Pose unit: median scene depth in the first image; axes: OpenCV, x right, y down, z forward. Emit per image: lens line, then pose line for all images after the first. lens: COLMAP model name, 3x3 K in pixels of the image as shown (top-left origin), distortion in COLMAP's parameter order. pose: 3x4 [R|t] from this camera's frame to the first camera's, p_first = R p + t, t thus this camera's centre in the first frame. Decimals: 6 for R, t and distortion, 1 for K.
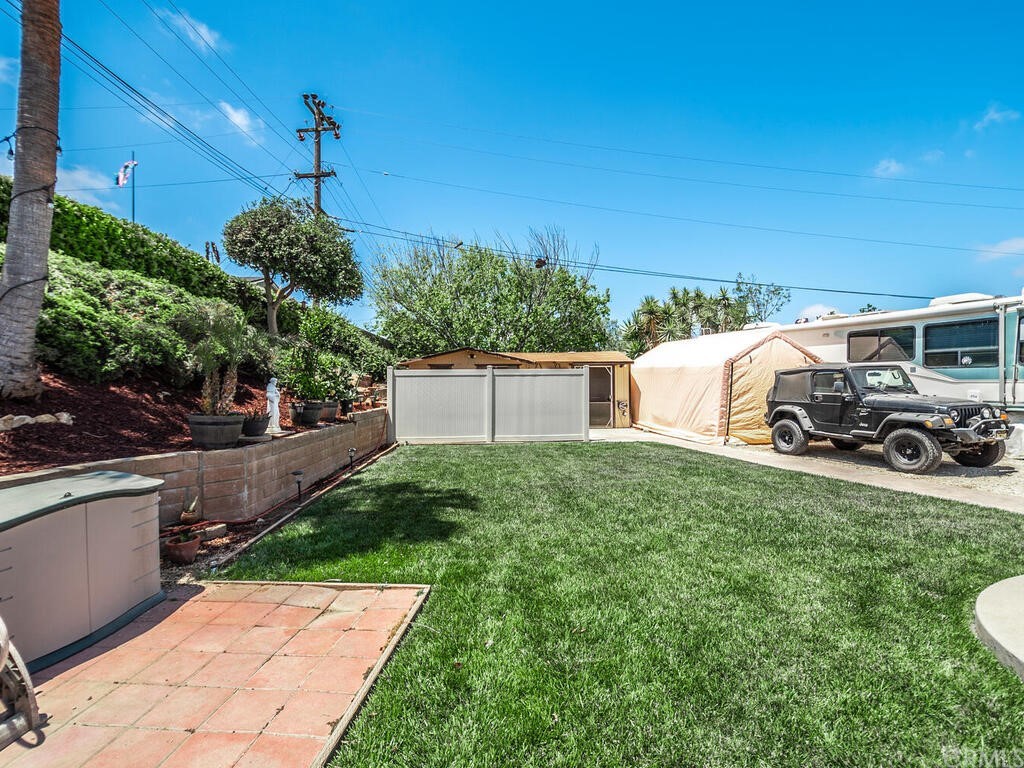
lens RADIAL K [[503.0, 0, 516.4], [0, 503.0, 383.8], [0, 0, 1]] dist [0.019177, -0.000817]
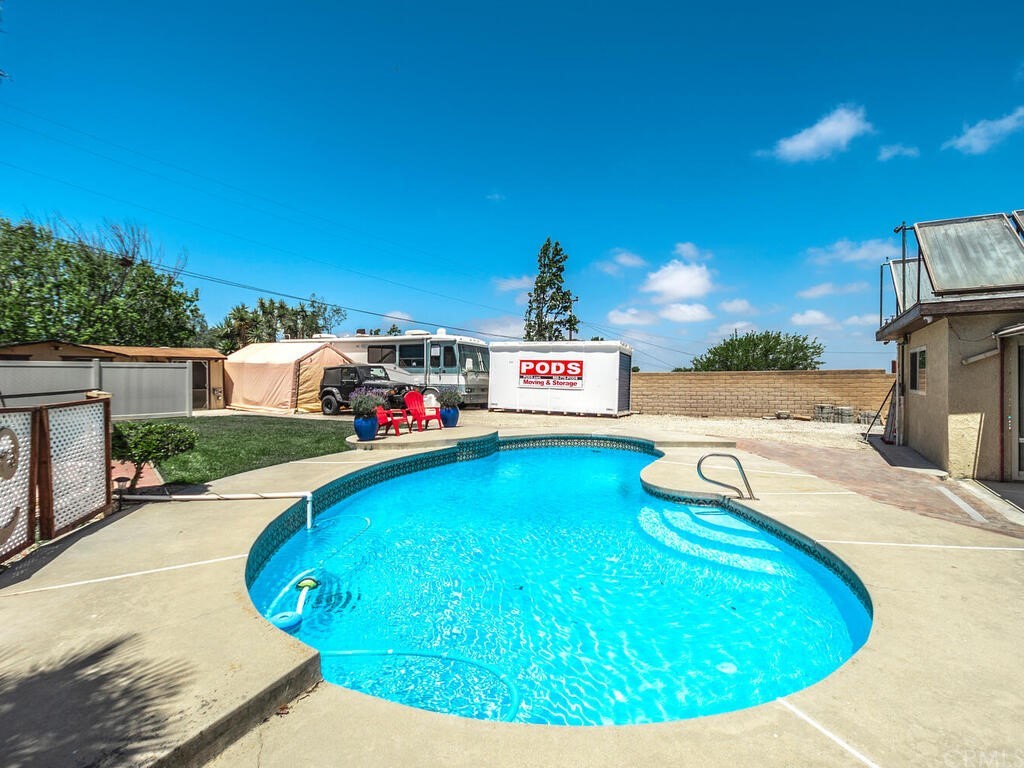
lens RADIAL K [[503.0, 0, 516.4], [0, 503.0, 383.8], [0, 0, 1]] dist [0.019177, -0.000817]
pose [[0.722080, -0.006295, 0.691780, -0.135011], [-0.002597, 0.999927, 0.011810, 0.005380], [-0.691804, -0.010325, 0.722011, -0.469225]]
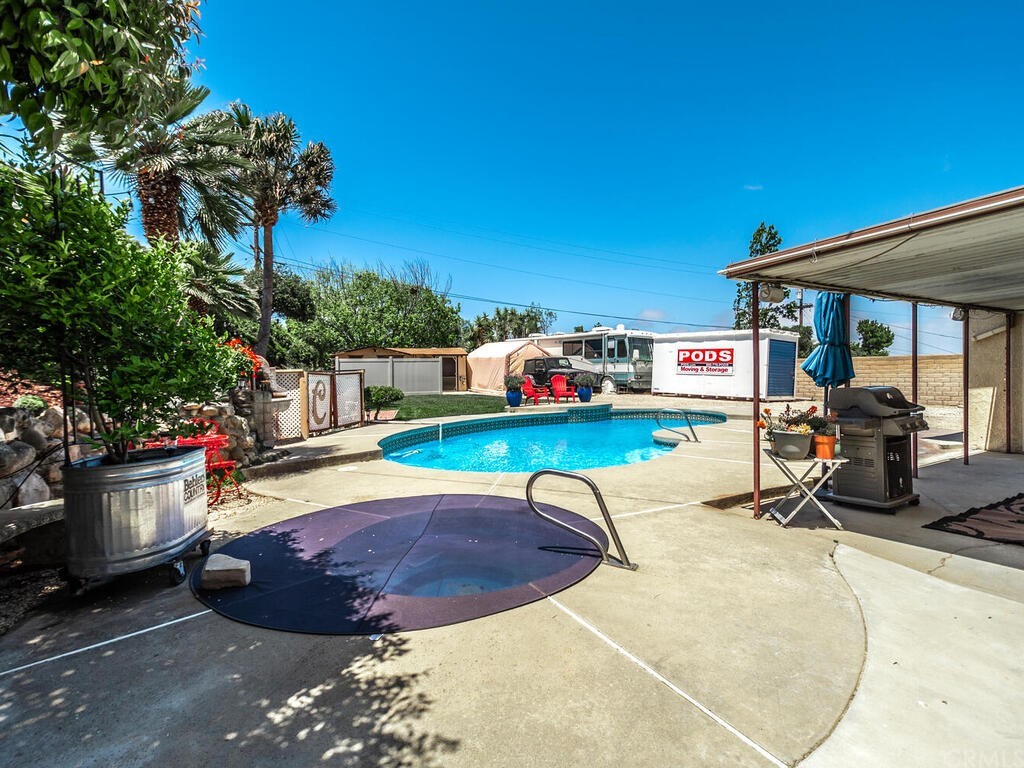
lens RADIAL K [[503.0, 0, 516.4], [0, 503.0, 383.8], [0, 0, 1]] dist [0.019177, -0.000817]
pose [[0.965455, -0.011045, 0.260335, -0.071302], [0.004998, 0.999702, 0.023877, 0.019558], [-0.260521, -0.021751, 0.965223, -0.791118]]
